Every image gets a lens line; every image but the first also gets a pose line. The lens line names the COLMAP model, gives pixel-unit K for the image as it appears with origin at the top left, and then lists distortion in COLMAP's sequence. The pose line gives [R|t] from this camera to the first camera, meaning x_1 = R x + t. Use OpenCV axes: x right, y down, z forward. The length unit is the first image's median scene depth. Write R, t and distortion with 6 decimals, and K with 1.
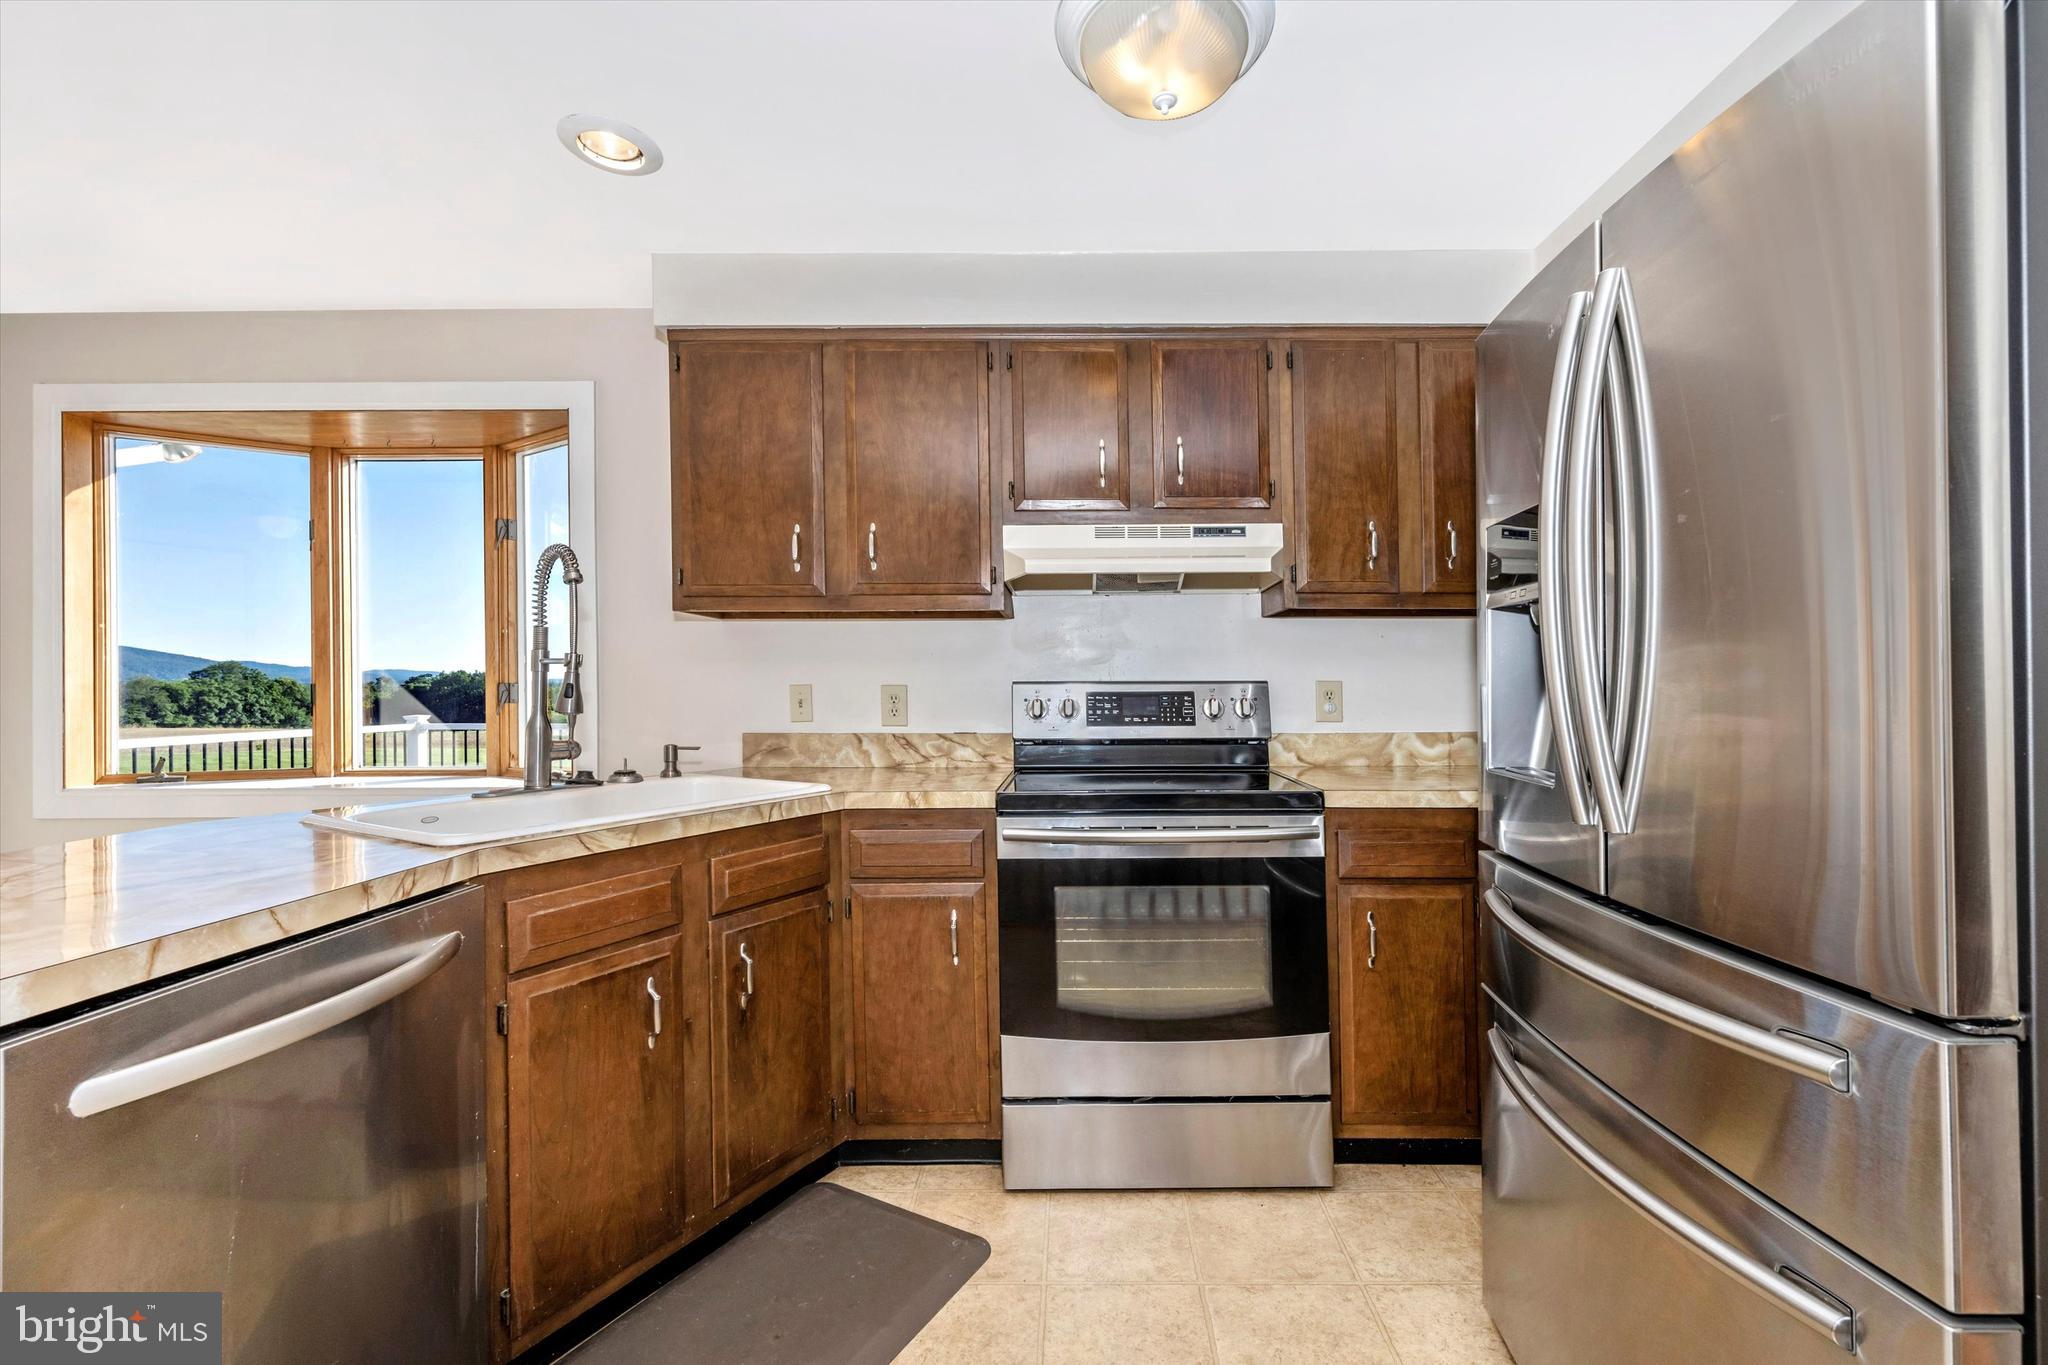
lens RADIAL K [[888.2, 0, 1047.4], [0, 888.2, 666.4], [0, 0, 1]] dist [-0.001381, -0.002363]
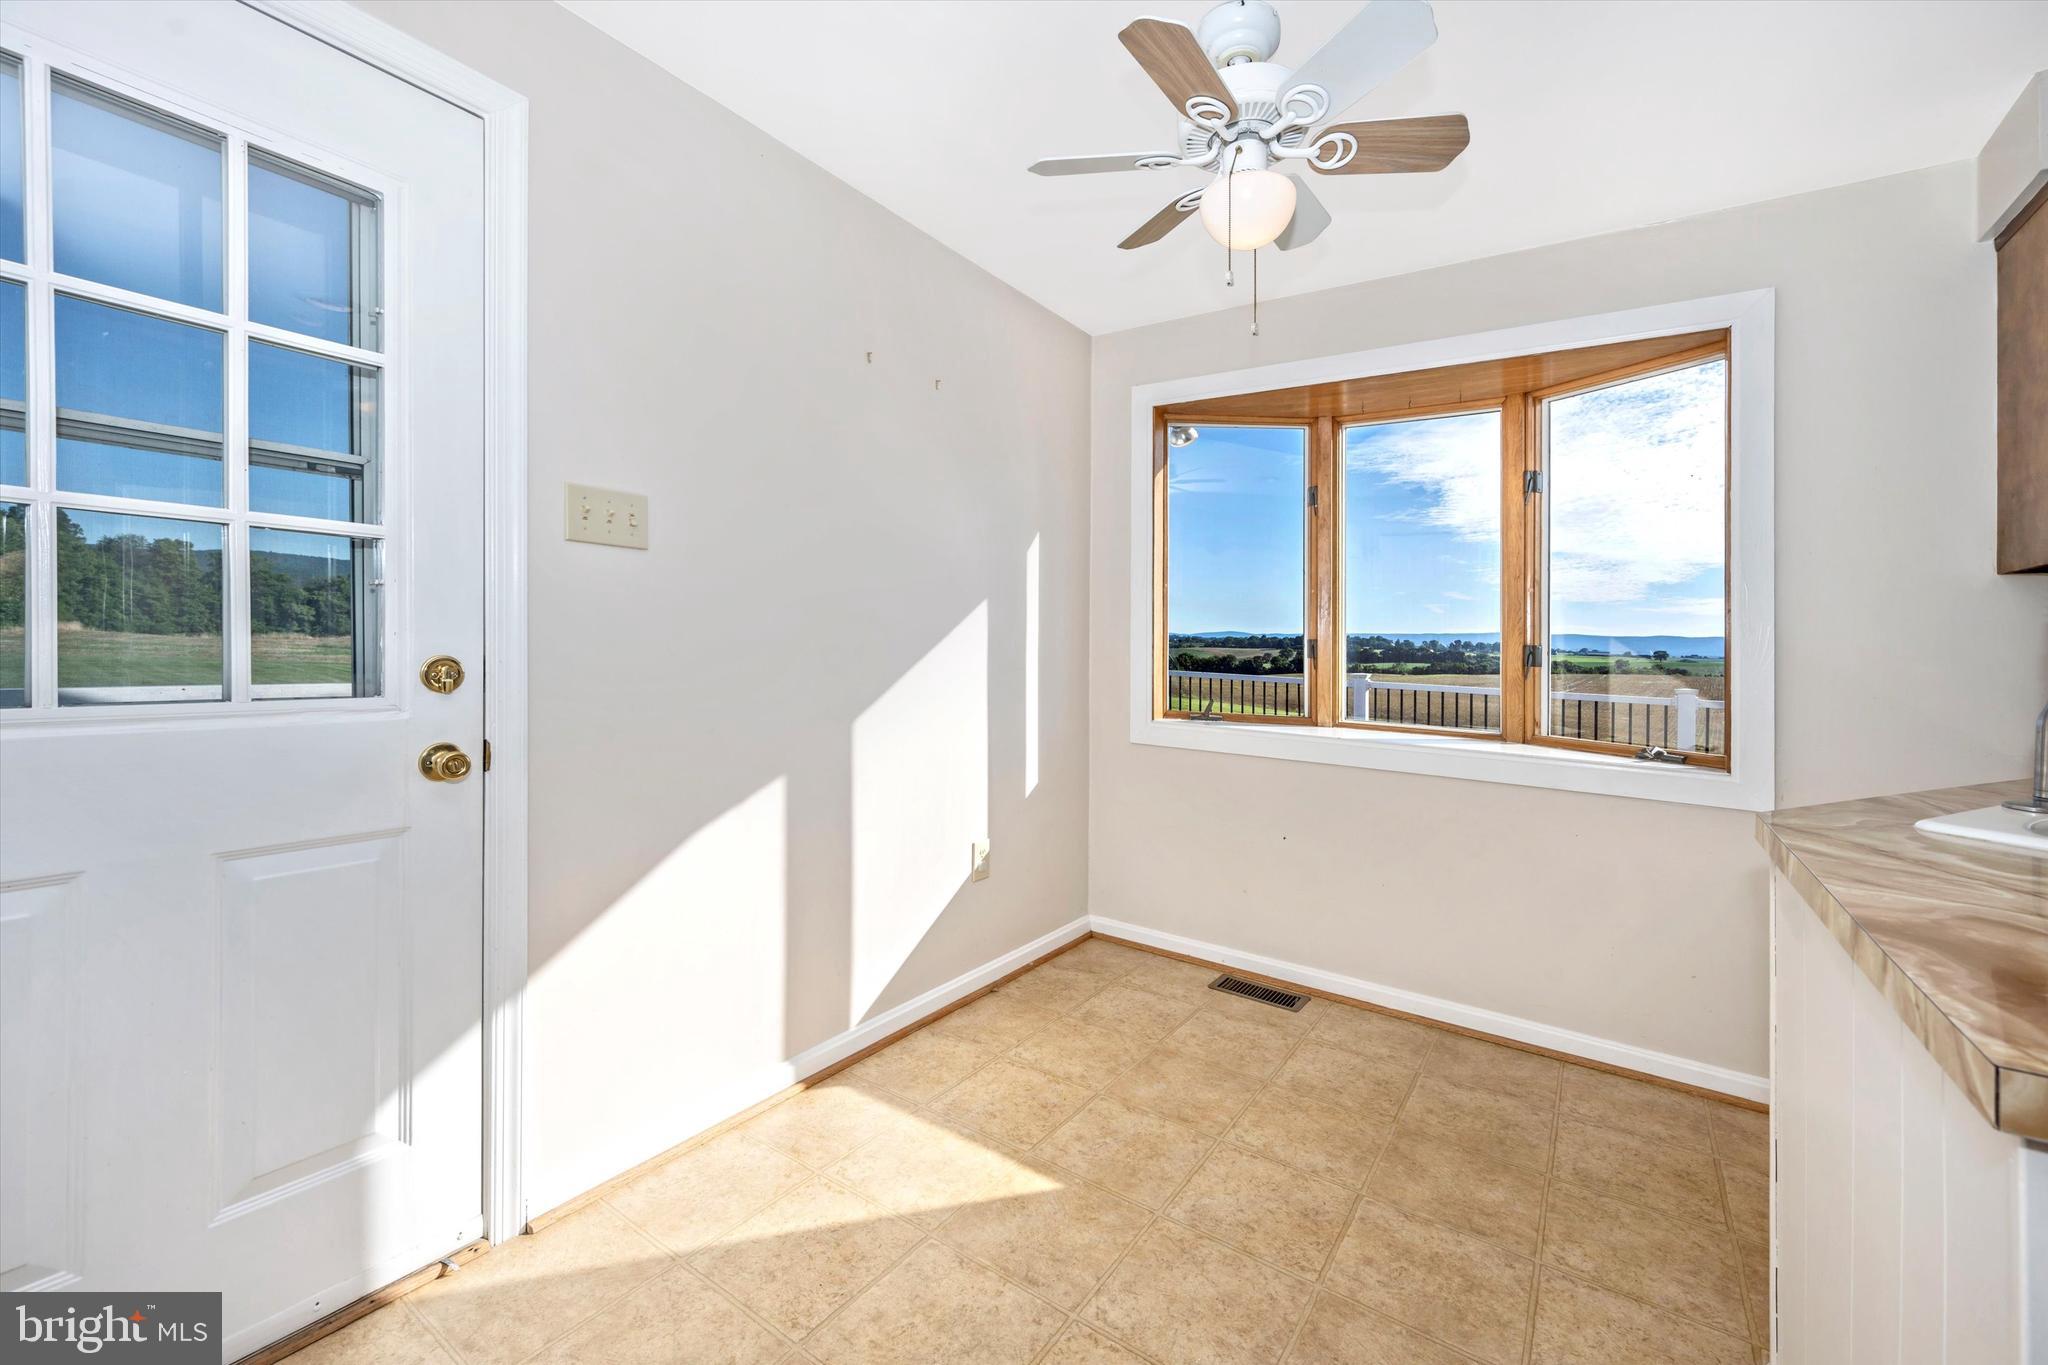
lens RADIAL K [[816.4, 0, 1057.3], [0, 816.4, 665.8], [0, 0, 1]] dist [0.003794, -0.001046]
pose [[0.844936, 0.050120, -0.532514, -0.893498], [-0.025239, 0.998227, 0.053905, 0.010090], [0.534272, -0.032106, 0.844703, -0.008115]]
